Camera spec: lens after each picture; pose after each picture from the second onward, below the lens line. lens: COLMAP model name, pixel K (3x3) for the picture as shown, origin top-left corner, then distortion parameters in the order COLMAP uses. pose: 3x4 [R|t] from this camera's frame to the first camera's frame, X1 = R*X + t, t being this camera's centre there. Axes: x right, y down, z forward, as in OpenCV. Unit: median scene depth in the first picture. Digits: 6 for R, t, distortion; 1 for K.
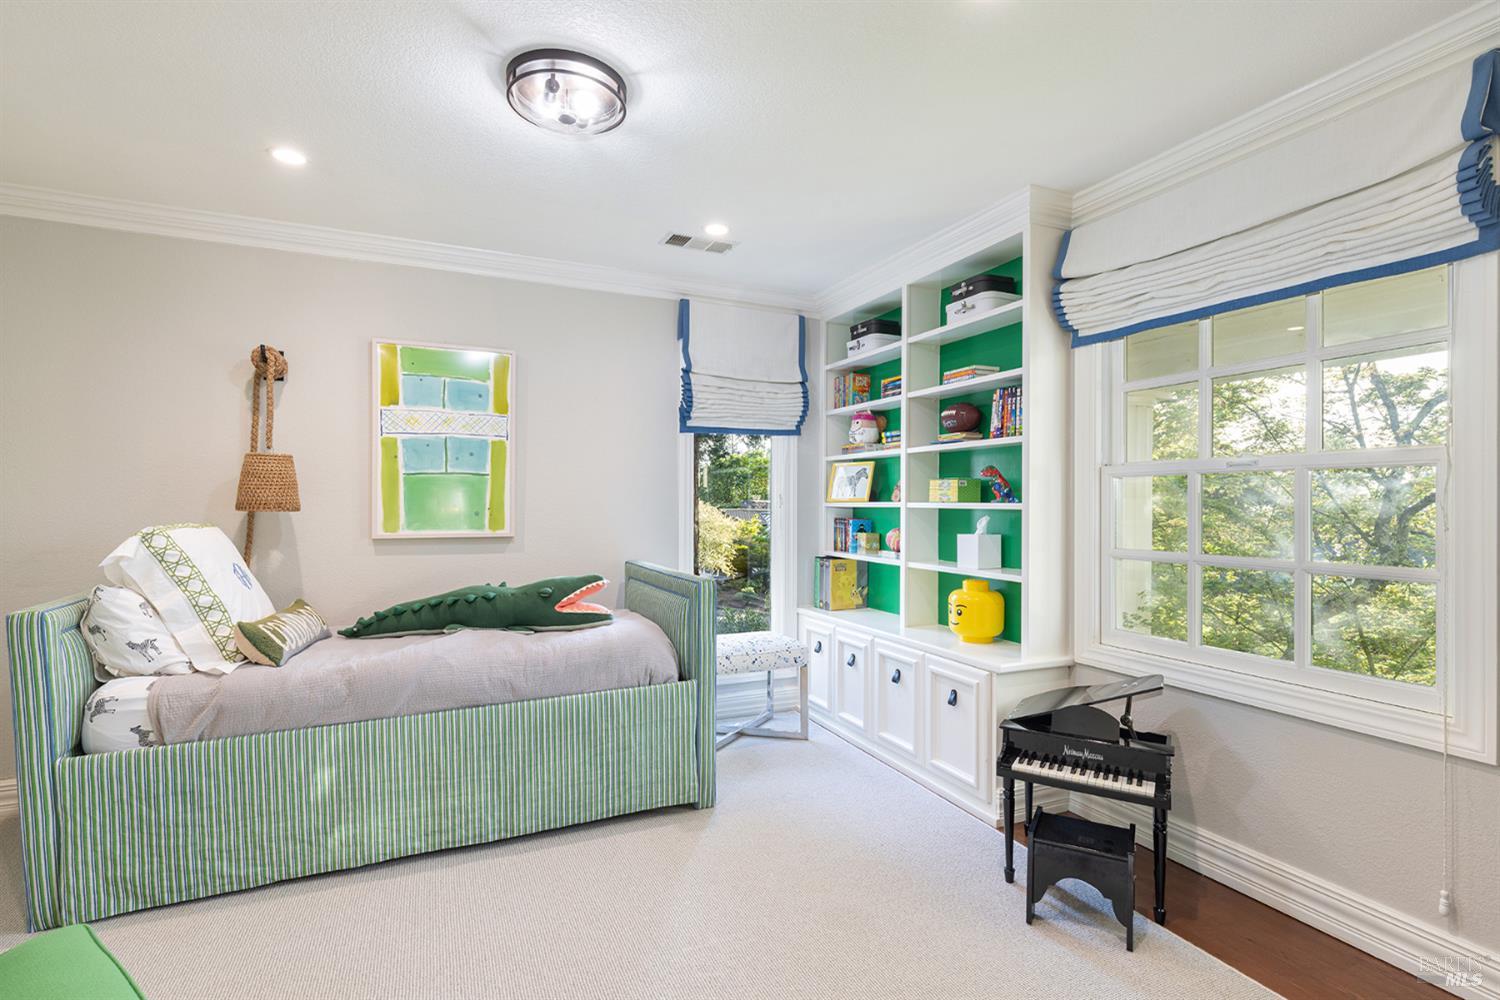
lens RADIAL K [[698.9, 0, 756.7], [0, 698.9, 502.8], [0, 0, 1]] dist [-0.014787, 0.000065]
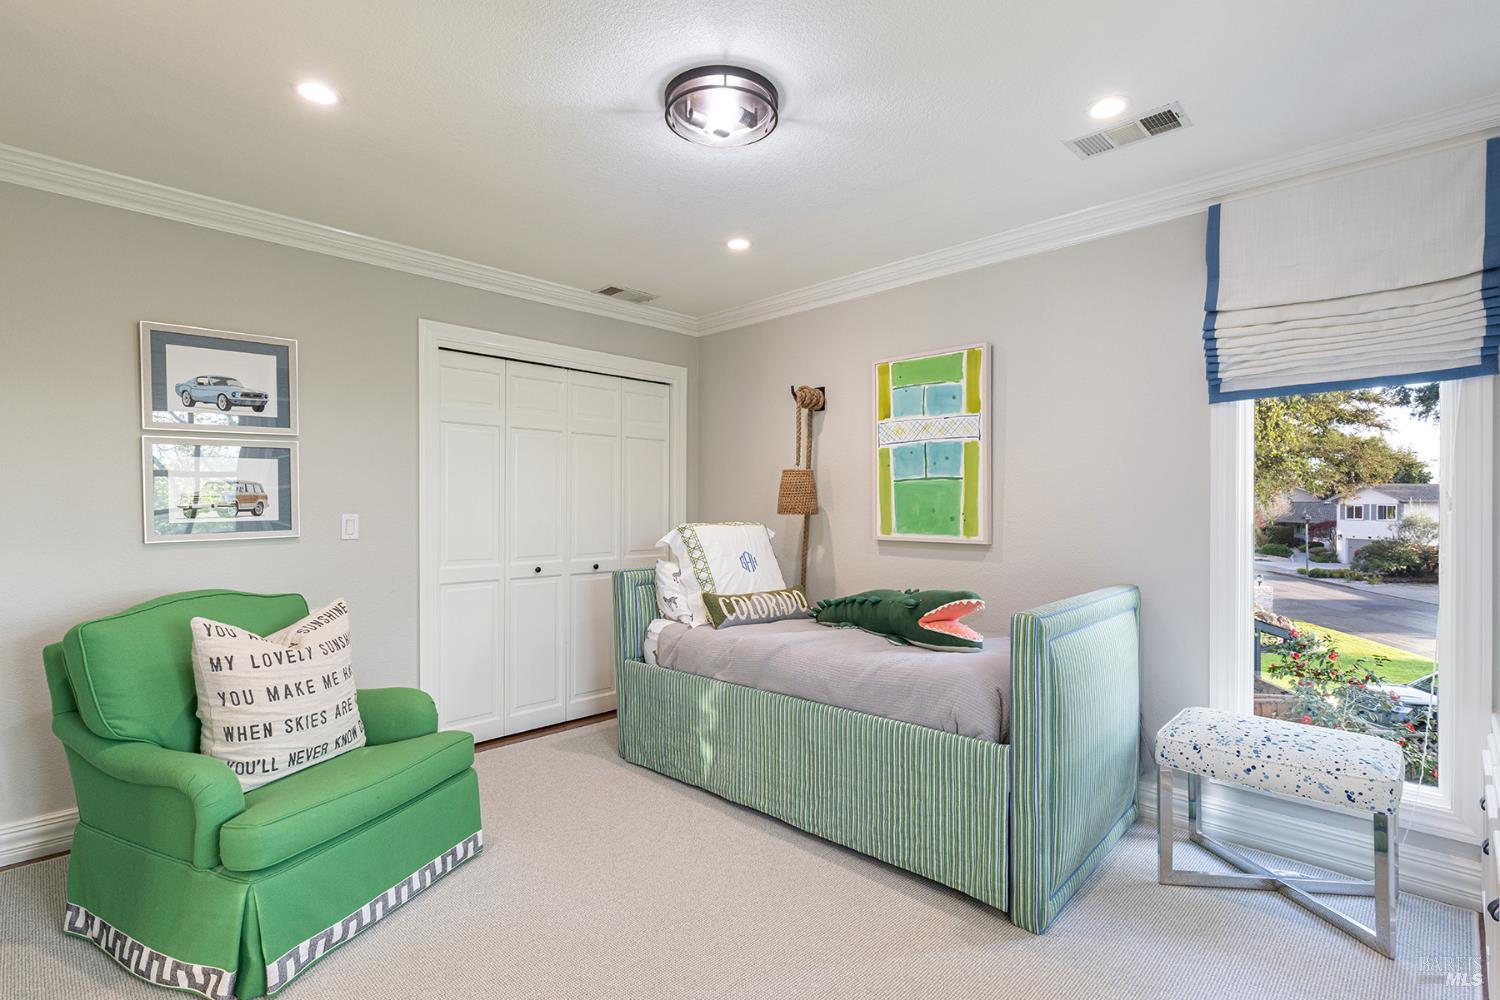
lens RADIAL K [[698.9, 0, 758.9], [0, 698.9, 504.2], [0, 0, 1]] dist [-0.014787, 0.000065]
pose [[0.366983, -0.007301, -0.930199, 0.422978], [-0.000630, 0.999967, -0.008098, 0.003399], [0.930227, 0.003558, 0.366966, 0.409430]]
